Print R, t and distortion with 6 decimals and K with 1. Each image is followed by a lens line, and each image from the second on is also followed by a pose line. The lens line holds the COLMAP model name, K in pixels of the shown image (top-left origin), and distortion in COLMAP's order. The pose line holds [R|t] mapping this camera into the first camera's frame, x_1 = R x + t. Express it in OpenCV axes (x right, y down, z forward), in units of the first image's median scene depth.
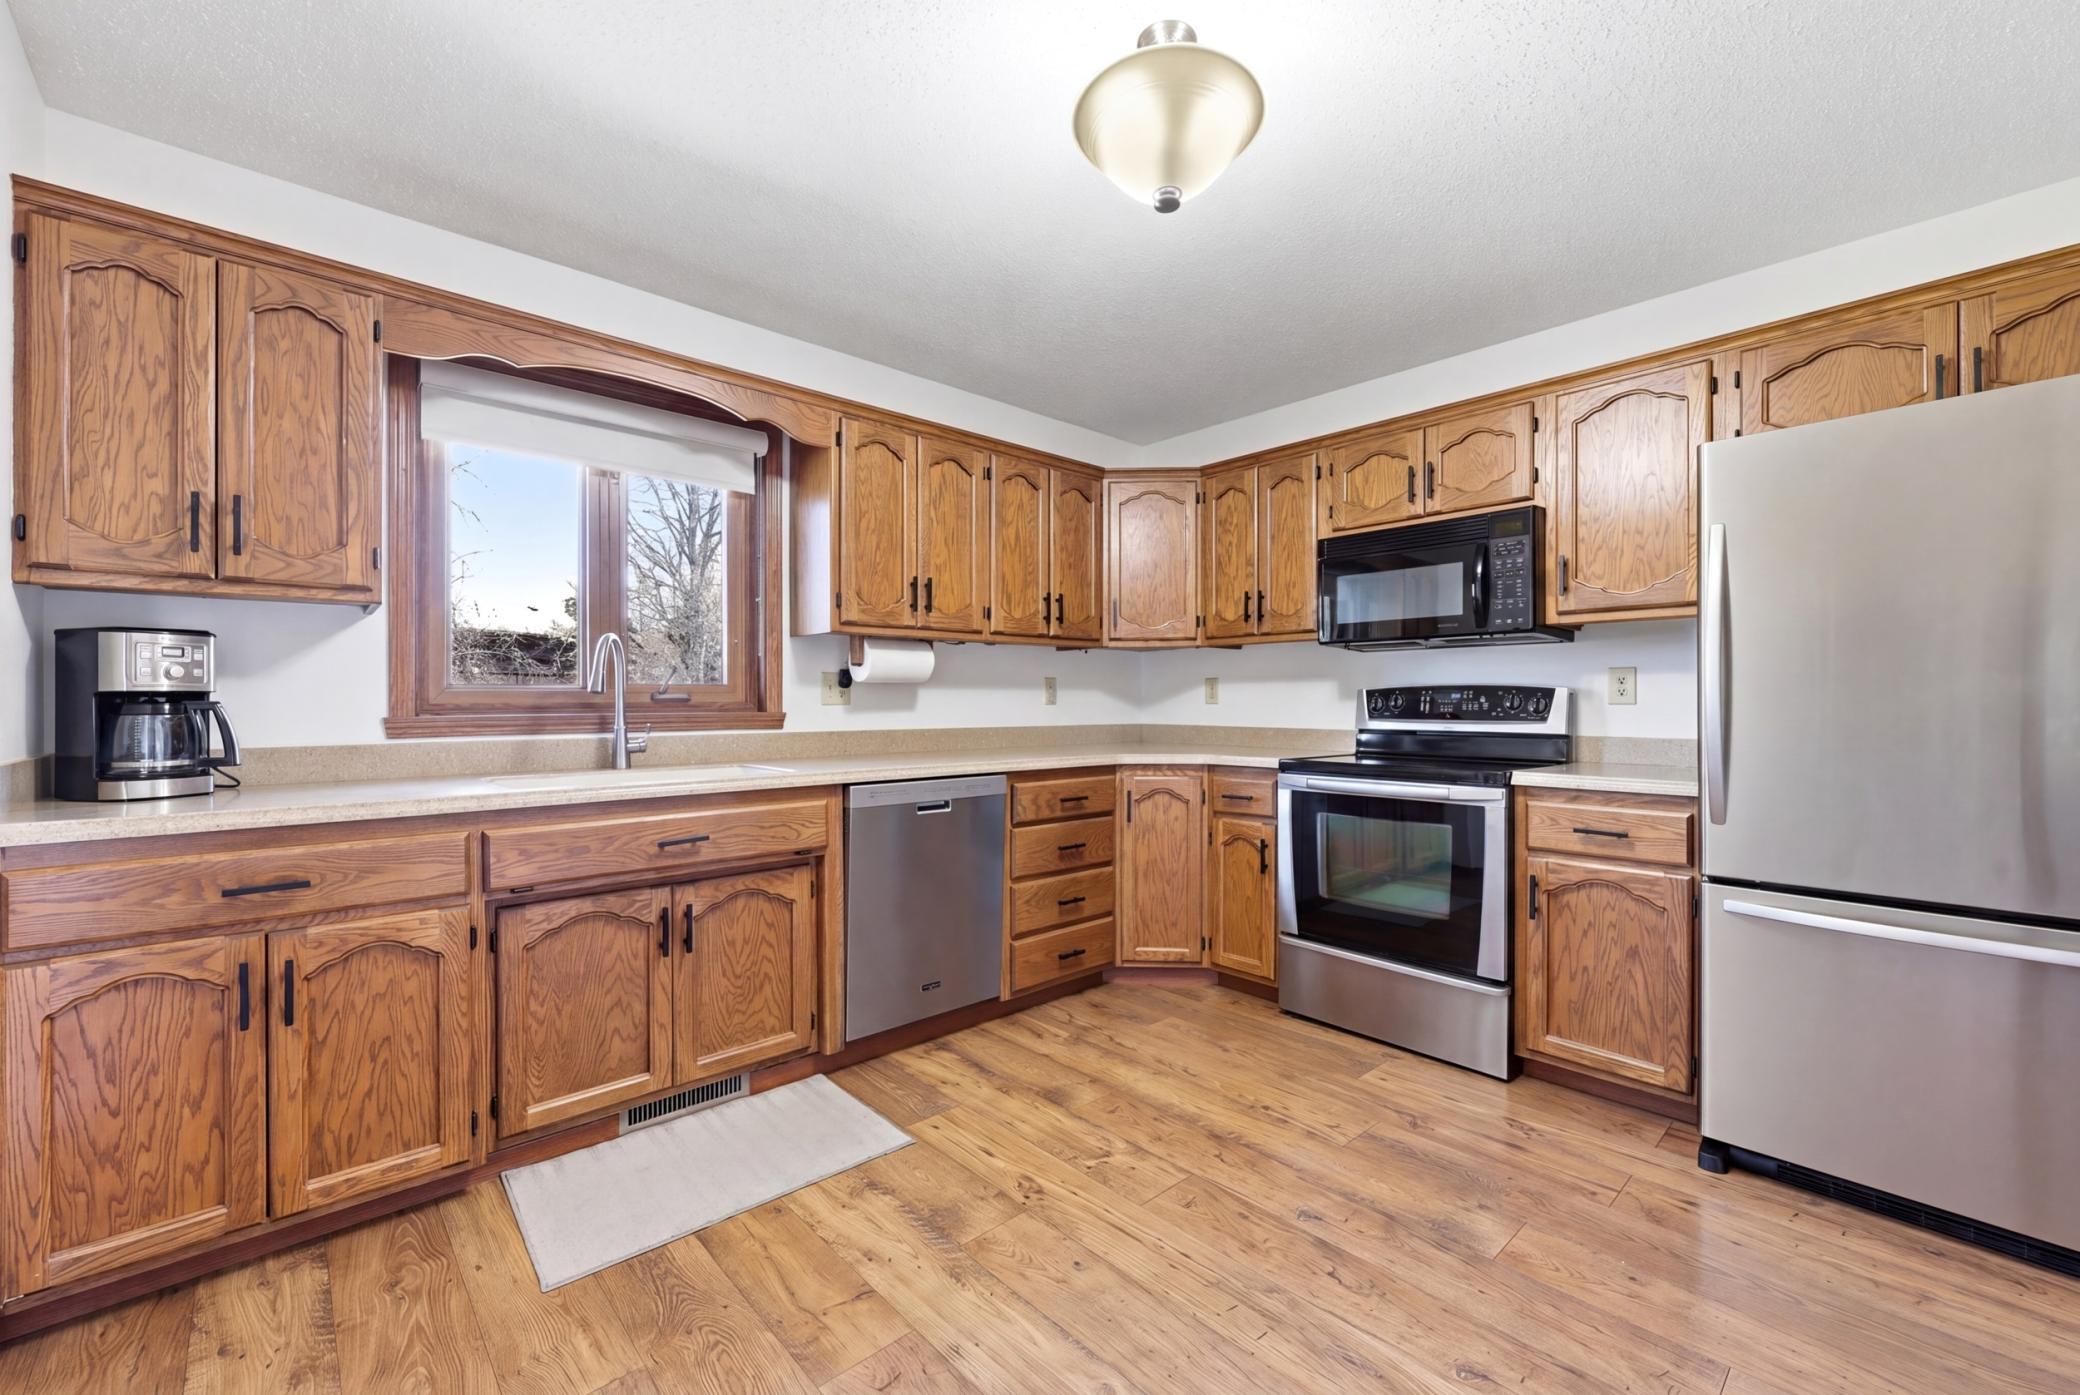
lens RADIAL K [[856.9, 0, 1036.1], [0, 856.9, 697.4], [0, 0, 1]] dist [0.001852, 0.000911]
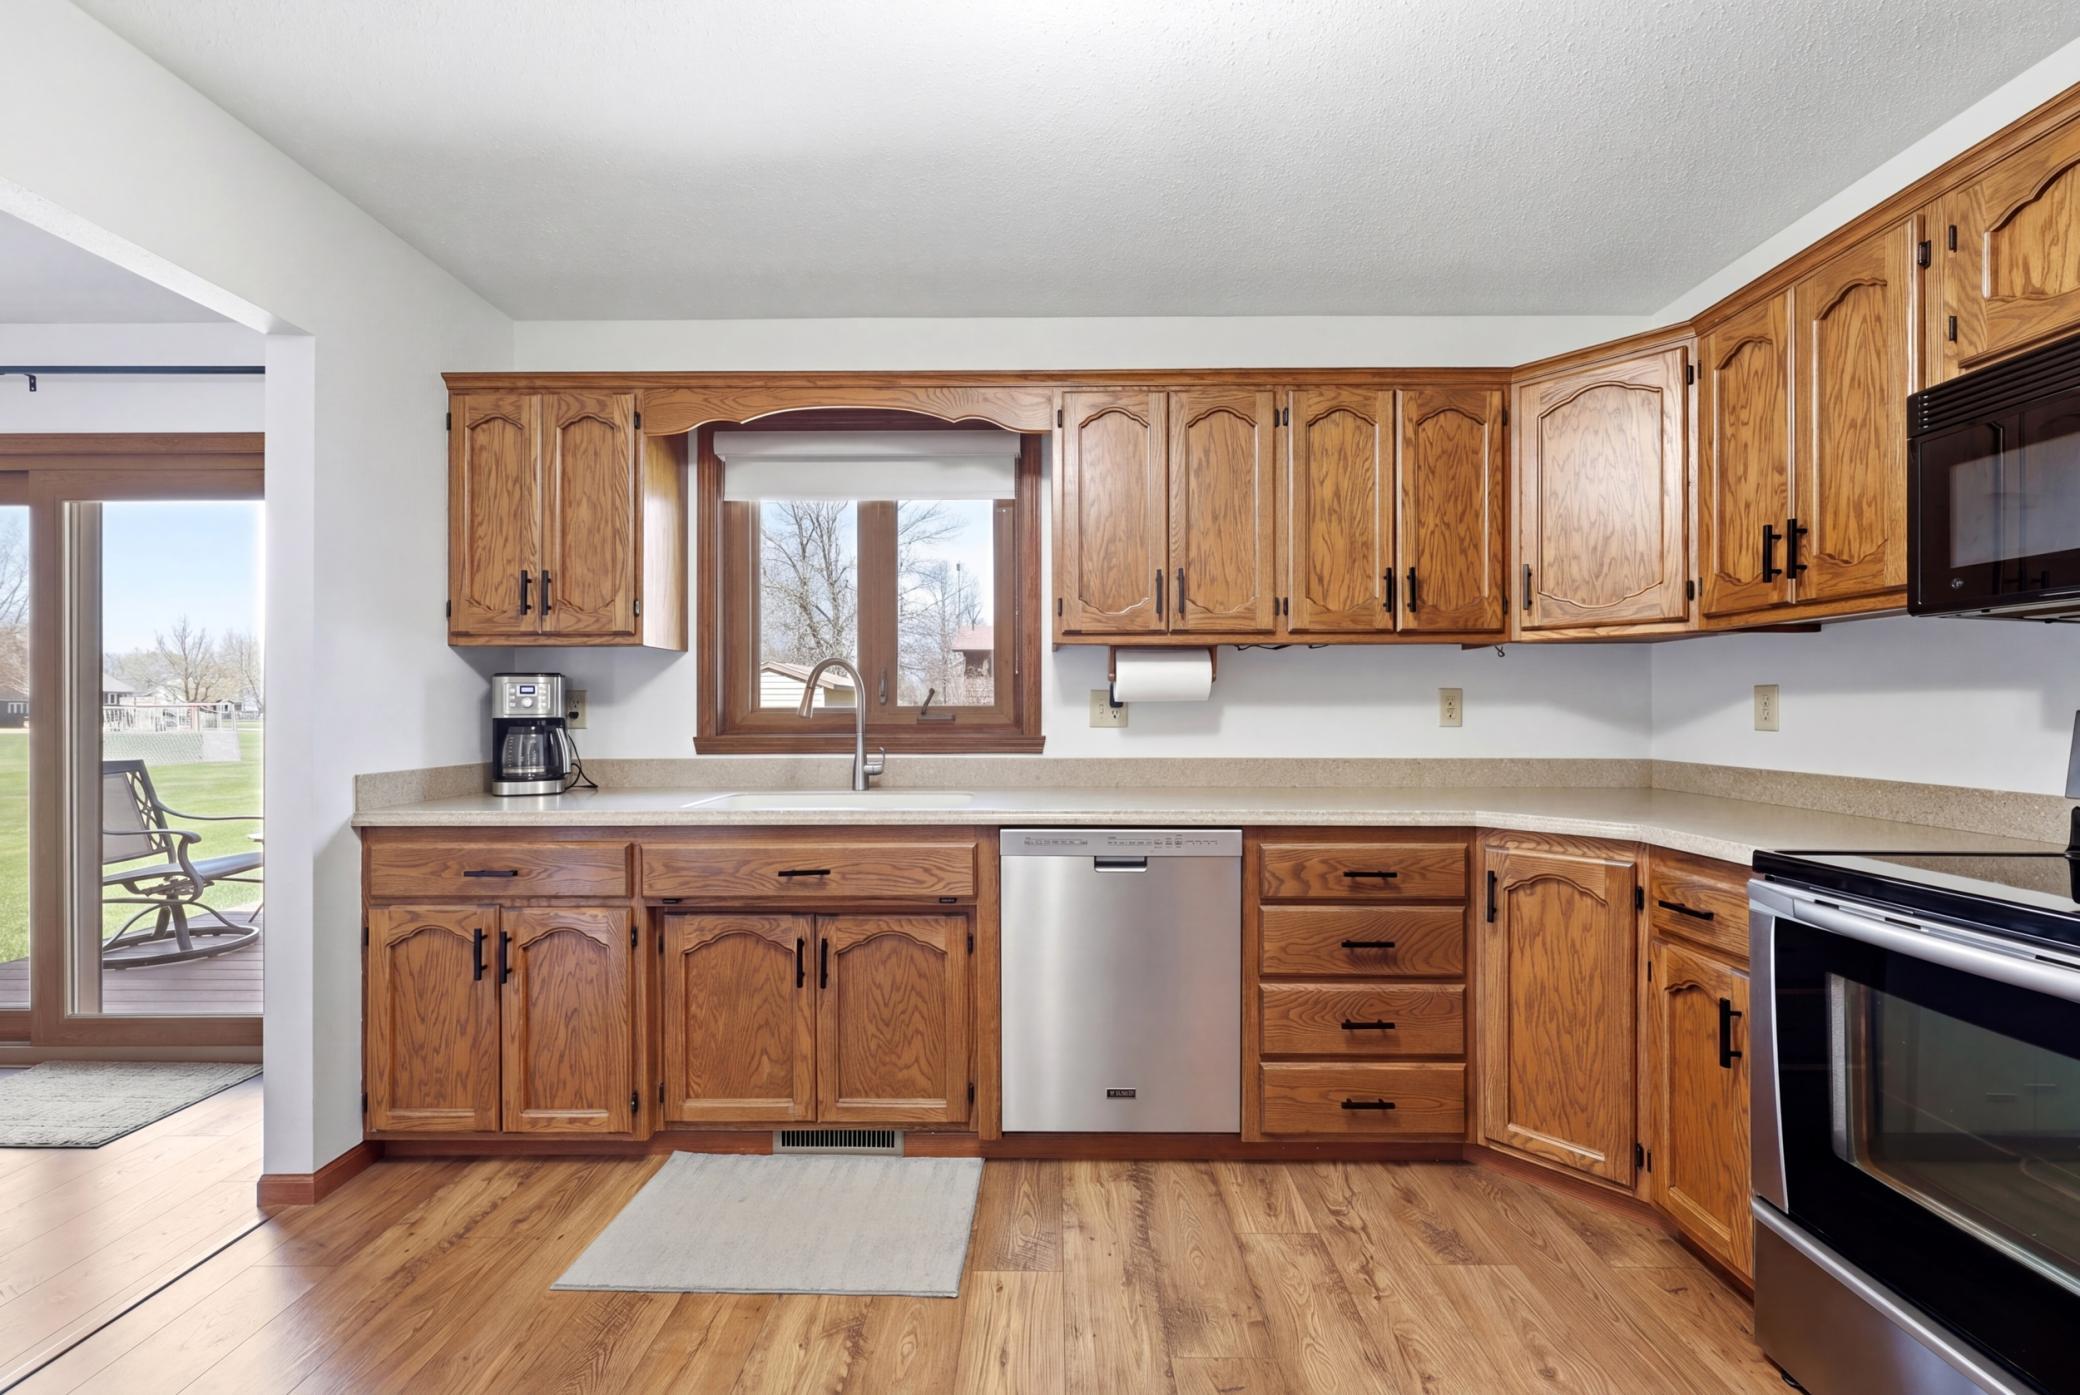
lens RADIAL K [[856.9, 0, 1043.0], [0, 856.9, 702.4], [0, 0, 1]] dist [0.001852, 0.000911]
pose [[0.729932, -0.004861, -0.683503, 0.391025], [0.004449, 0.999987, -0.002360, -0.018726], [0.683505, -0.001318, 0.729944, 0.415372]]
